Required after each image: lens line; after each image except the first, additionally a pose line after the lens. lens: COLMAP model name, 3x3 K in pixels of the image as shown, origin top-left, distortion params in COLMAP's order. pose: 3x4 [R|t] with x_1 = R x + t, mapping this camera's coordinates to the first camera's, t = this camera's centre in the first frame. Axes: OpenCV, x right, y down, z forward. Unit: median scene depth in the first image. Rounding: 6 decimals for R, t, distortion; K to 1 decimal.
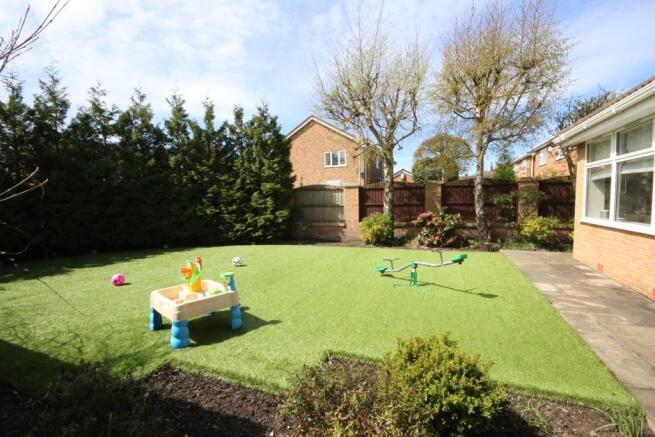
lens RADIAL K [[301.0, 0, 327.5], [0, 301.0, 218.5], [0, 0, 1]] dist [0.002595, -0.010006]
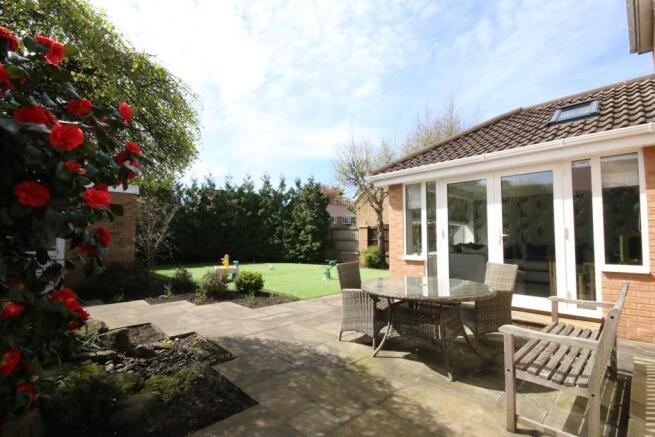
lens RADIAL K [[301.0, 0, 327.5], [0, 301.0, 218.5], [0, 0, 1]] dist [0.002595, -0.010006]
pose [[0.913246, -0.003611, -0.407393, 0.545575], [-0.042293, 0.993718, -0.103614, 0.009339], [0.405208, 0.111855, 0.907356, -0.422674]]
